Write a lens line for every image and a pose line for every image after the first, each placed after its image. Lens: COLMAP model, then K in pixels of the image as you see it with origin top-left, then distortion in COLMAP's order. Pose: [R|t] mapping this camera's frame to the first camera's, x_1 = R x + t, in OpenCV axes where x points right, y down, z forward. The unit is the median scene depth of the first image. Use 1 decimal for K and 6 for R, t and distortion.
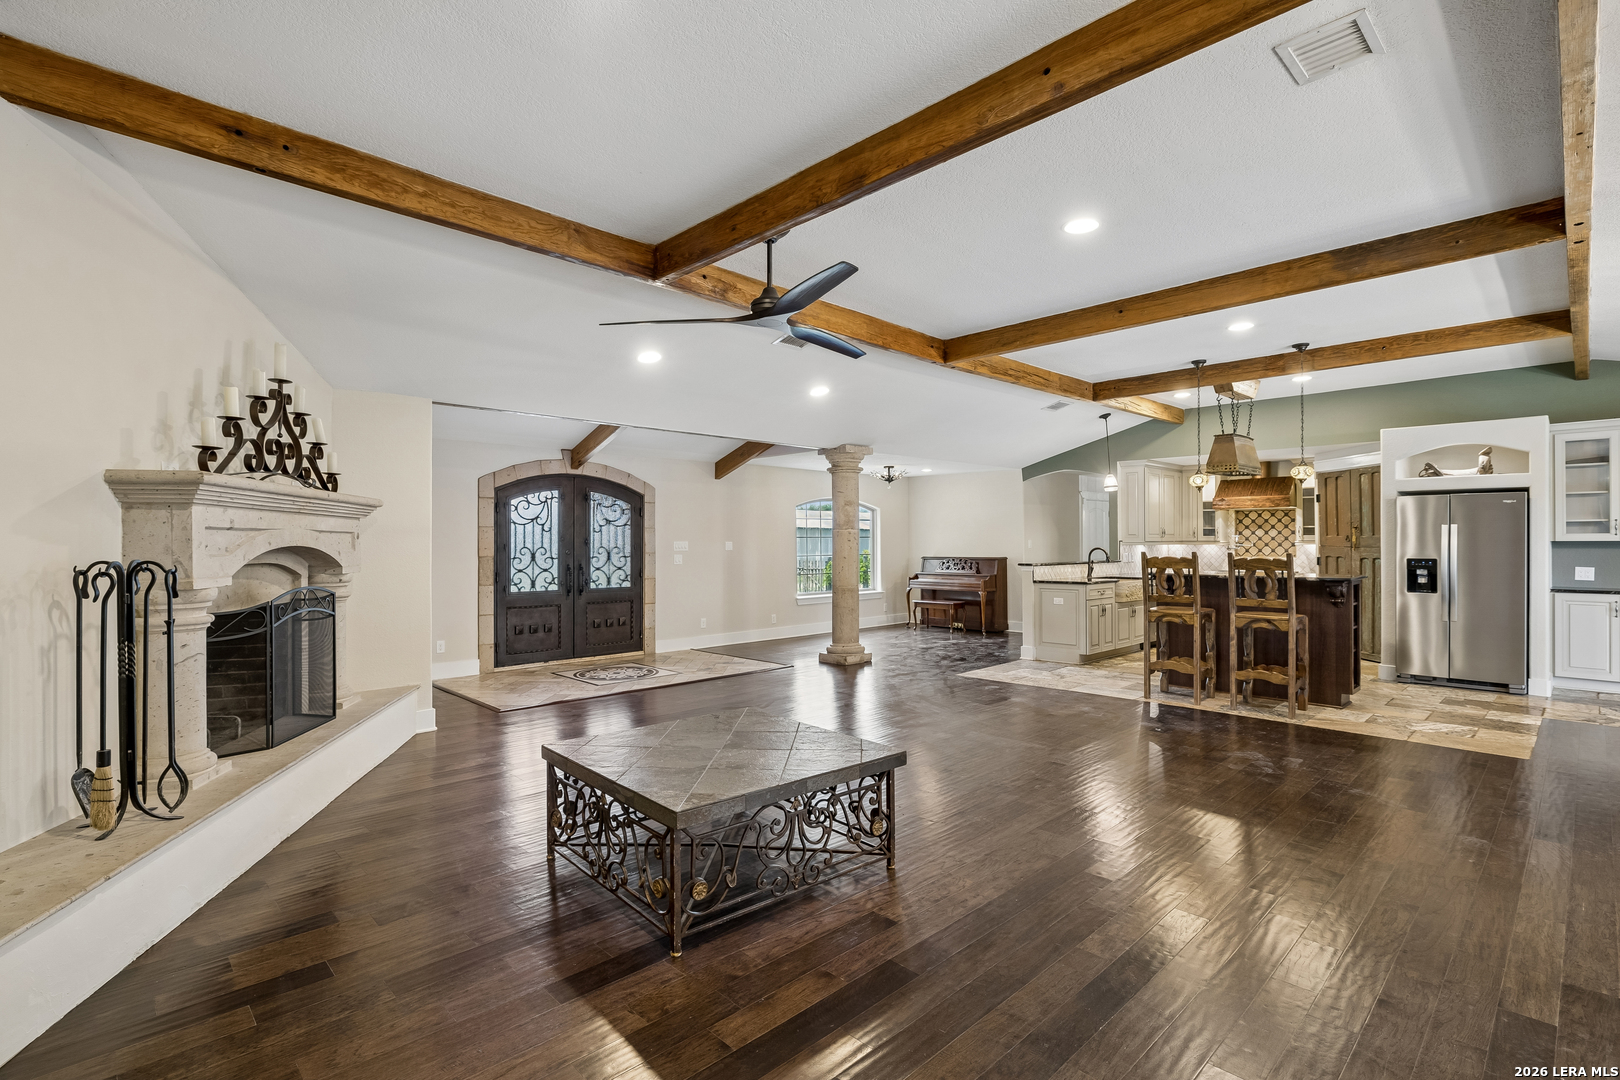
lens RADIAL K [[761.8, 0, 808.3], [0, 761.8, 540.1], [0, 0, 1]] dist [-0.003446, -0.000650]
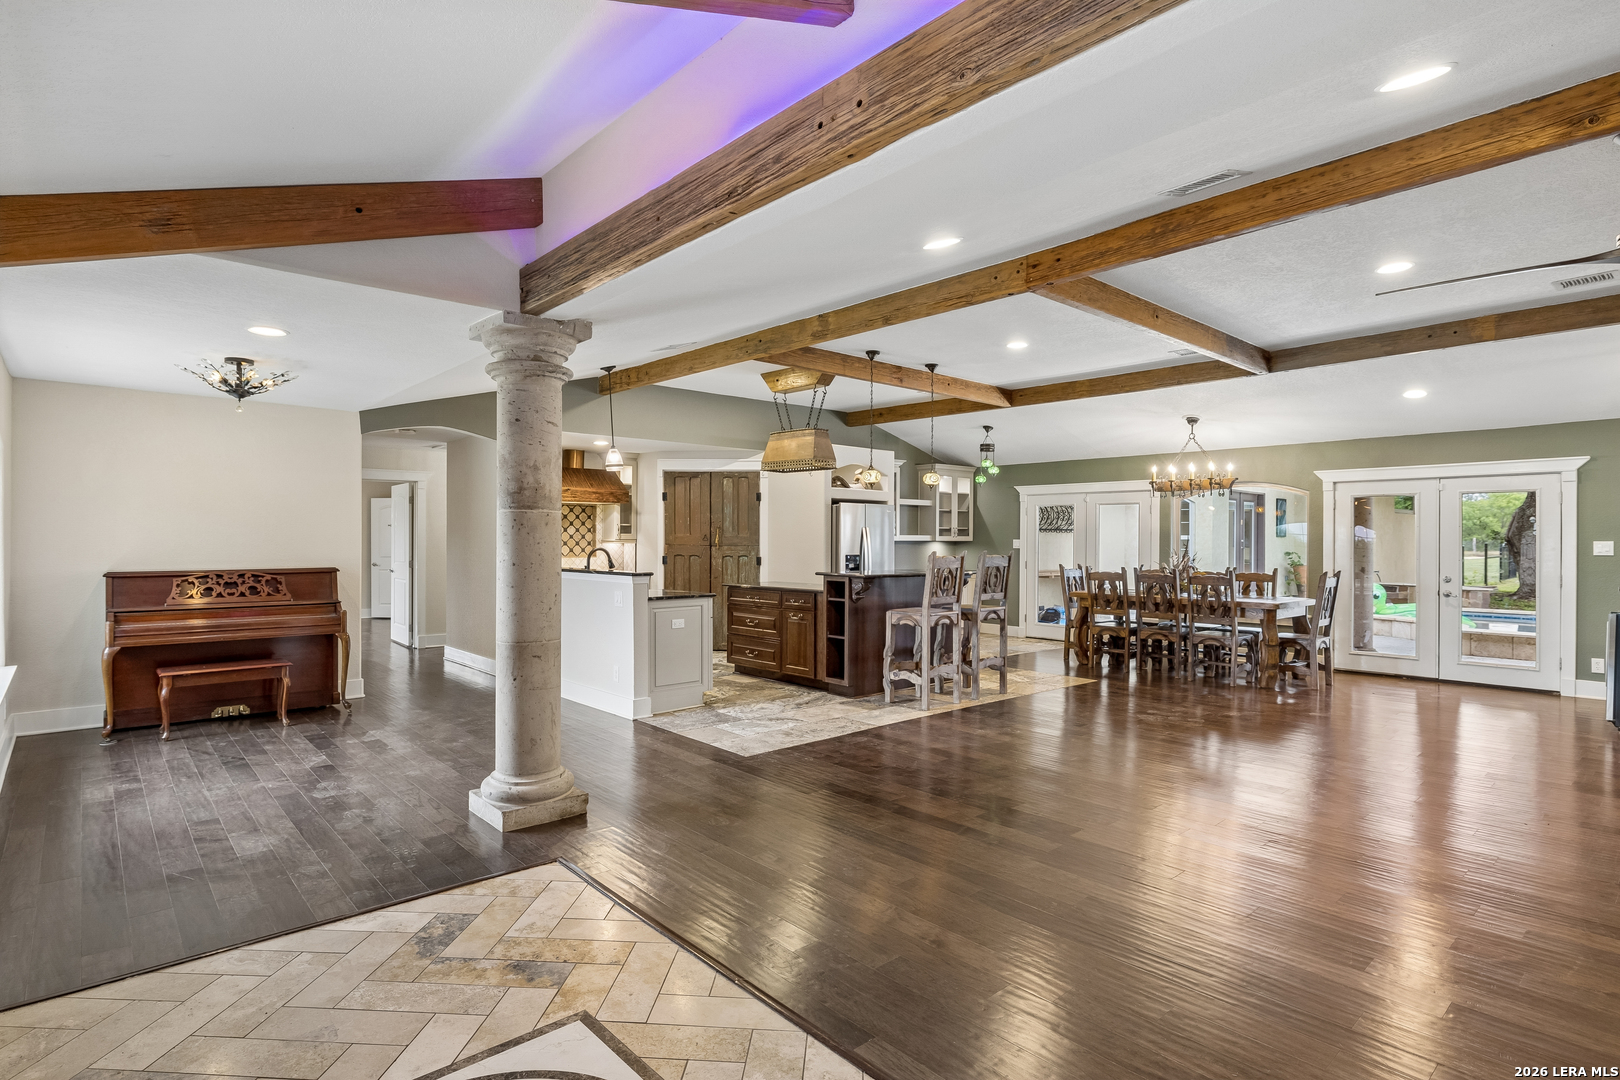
lens RADIAL K [[819.0, 0, 802.4], [0, 819.0, 538.4], [0, 0, 1]] dist [-0.000469, 0.001506]
pose [[0.048054, 0.004647, 0.998834, -0.388936], [-0.004595, 0.999980, -0.004432, 0.003386], [-0.998834, -0.004376, 0.048075, 0.773962]]
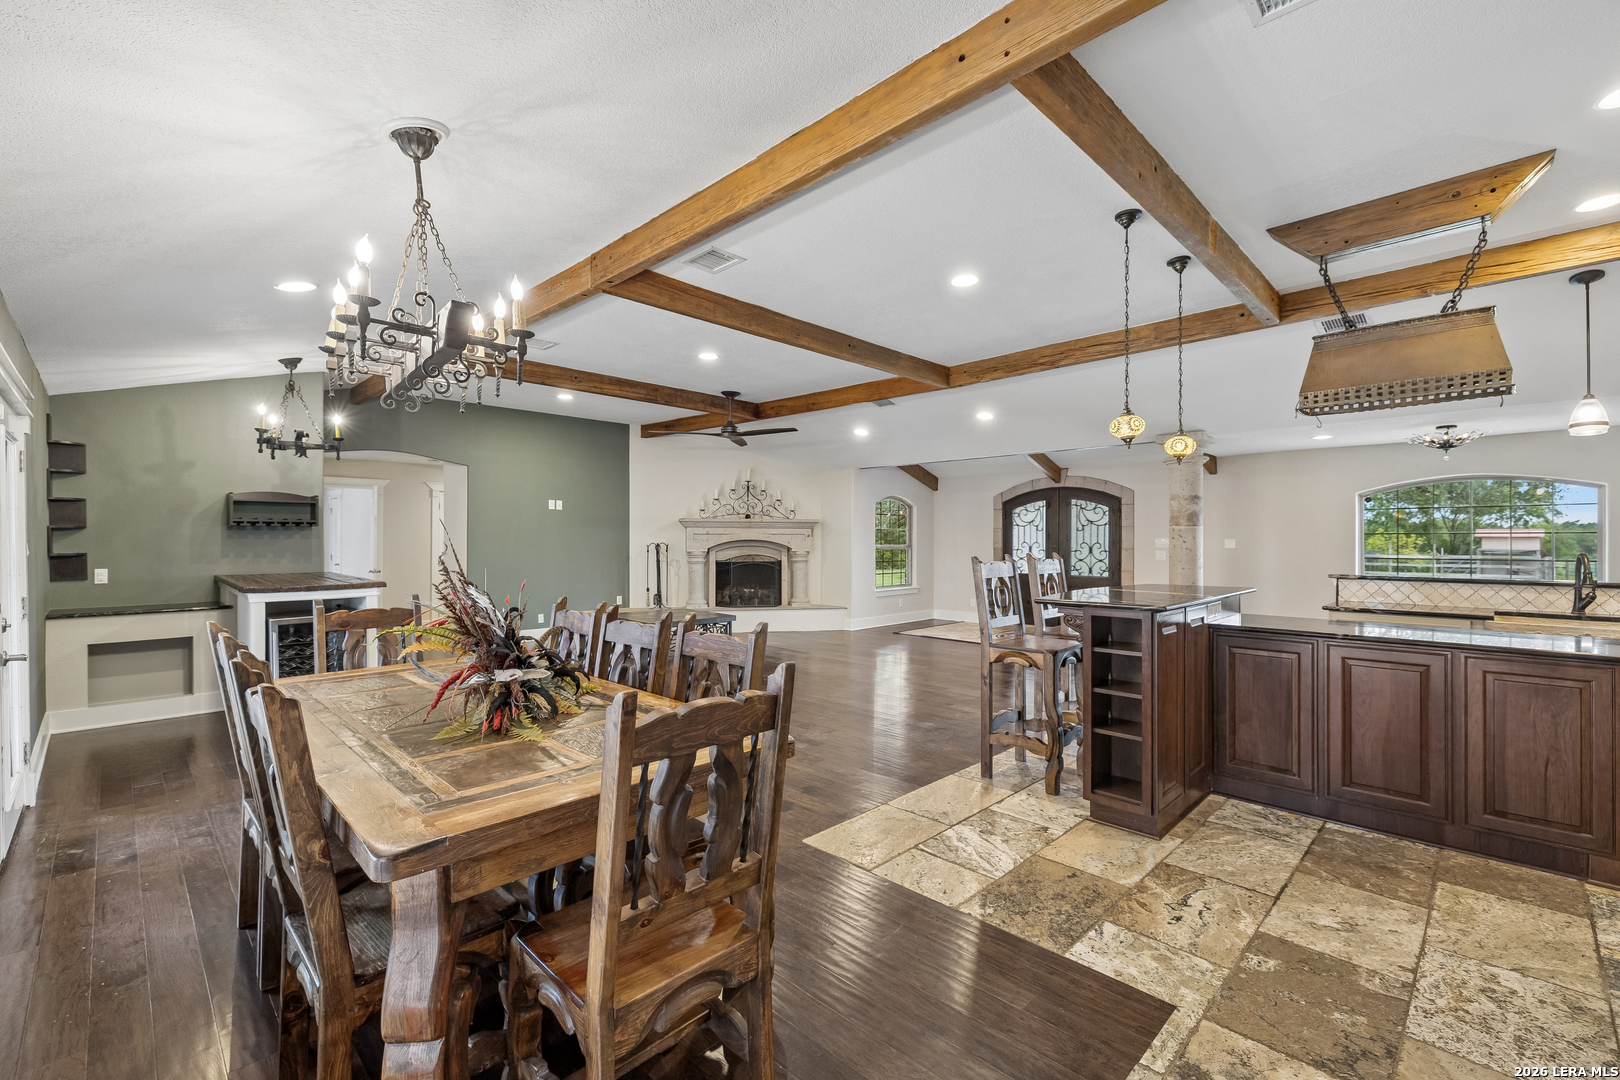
lens RADIAL K [[694.5, 0, 802.8], [0, 694.5, 538.7], [0, 0, 1]] dist [-0.000845, 0.000168]
pose [[0.013739, 0.003226, -0.999900, 0.818093], [0.000753, 0.999994, 0.003237, -0.001542], [0.999905, -0.000798, 0.013737, 0.502424]]
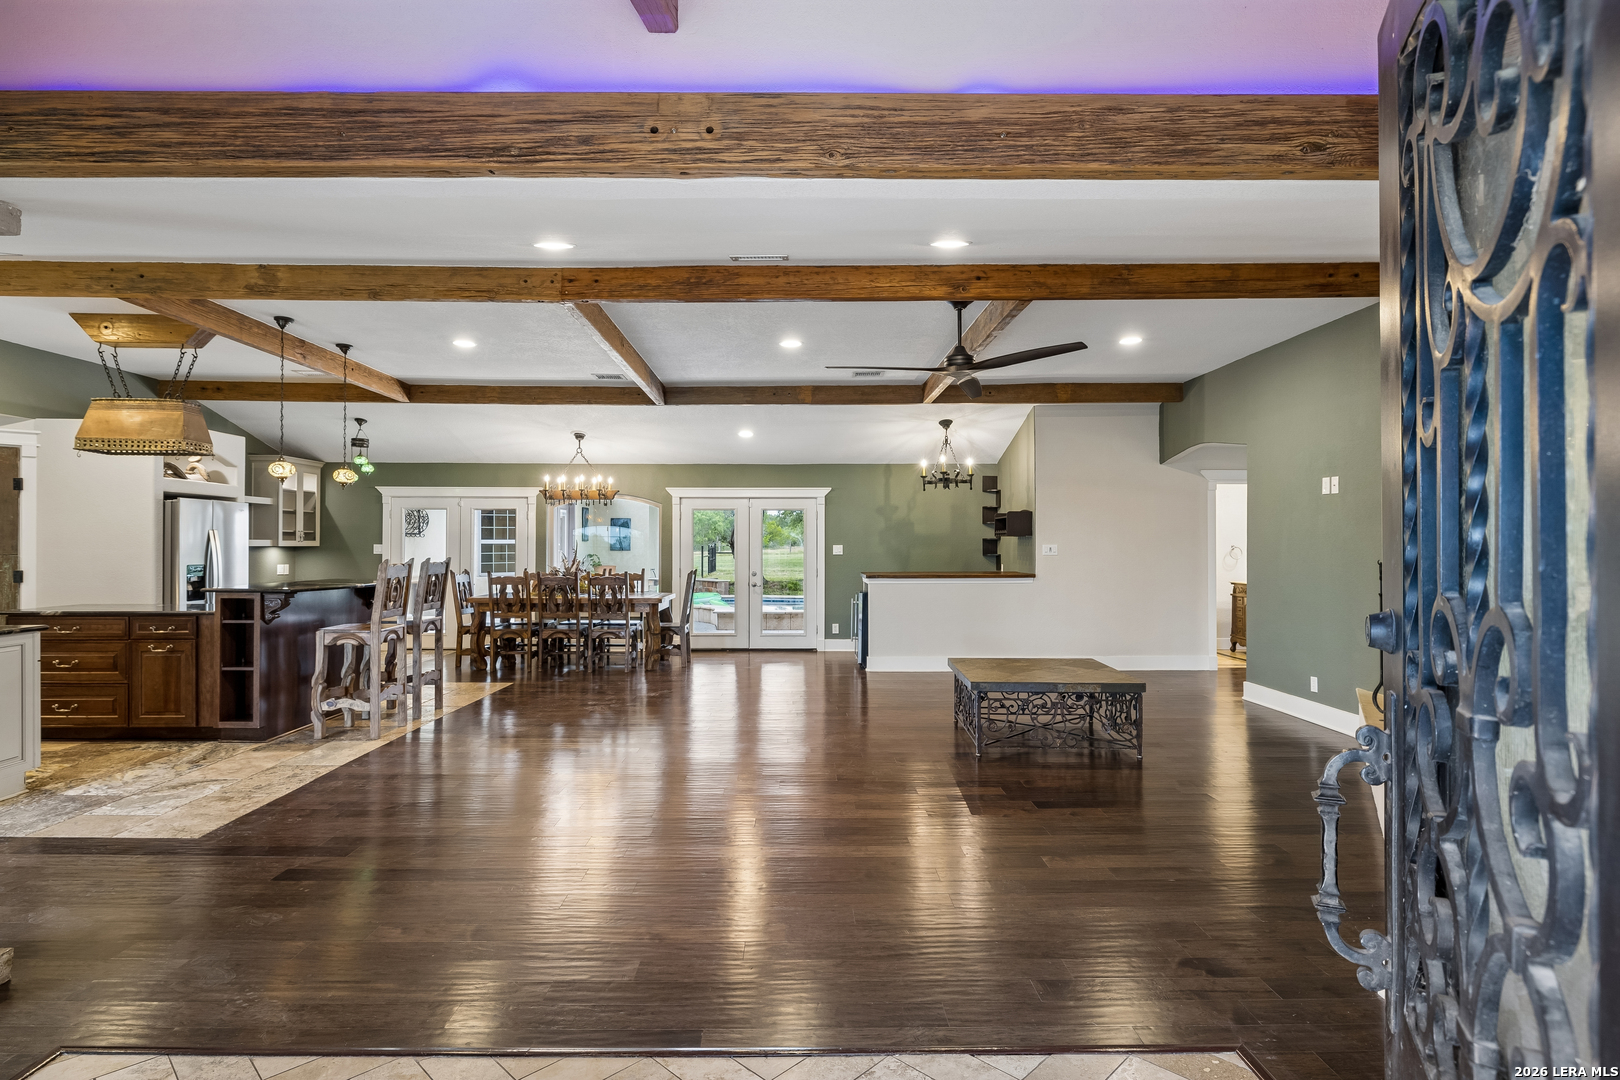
lens RADIAL K [[819.0, 0, 790.5], [0, 819.0, 538.3], [0, 0, 1]] dist [-0.000469, 0.001506]
pose [[-0.715951, 0.007697, 0.698108, -0.341417], [0.000347, 0.999943, -0.010669, 0.001924], [-0.698150, -0.007397, -0.715913, 0.925188]]
